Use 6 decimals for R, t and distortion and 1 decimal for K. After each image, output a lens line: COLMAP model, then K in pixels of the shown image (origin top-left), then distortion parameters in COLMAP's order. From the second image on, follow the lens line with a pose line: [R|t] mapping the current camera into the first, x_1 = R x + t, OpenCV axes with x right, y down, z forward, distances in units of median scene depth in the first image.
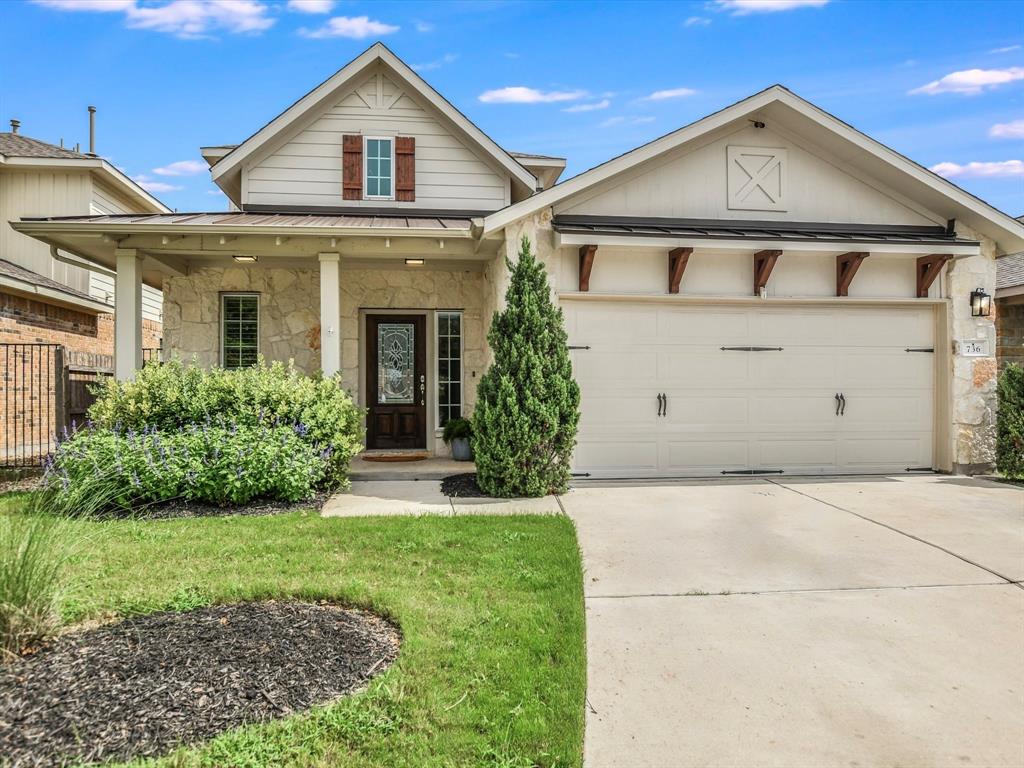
lens RADIAL K [[788.6, 0, 514.1], [0, 788.6, 385.6], [0, 0, 1]] dist [-0.008128, 0.002224]
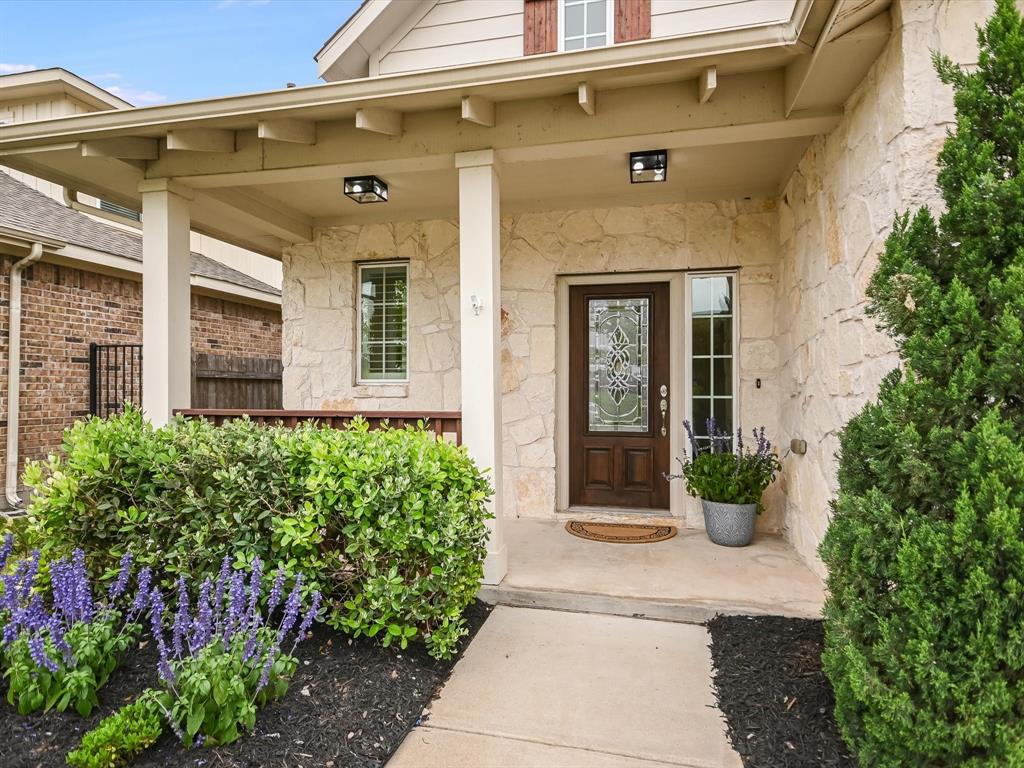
lens RADIAL K [[589.8, 0, 514.2], [0, 589.8, 387.5], [0, 0, 1]] dist [0.002224, 0.001075]
pose [[0.935101, 0.004531, -0.354351, -0.065718], [0.002386, 0.999815, 0.019080, -0.020351], [0.354372, -0.018687, 0.934918, 0.561310]]
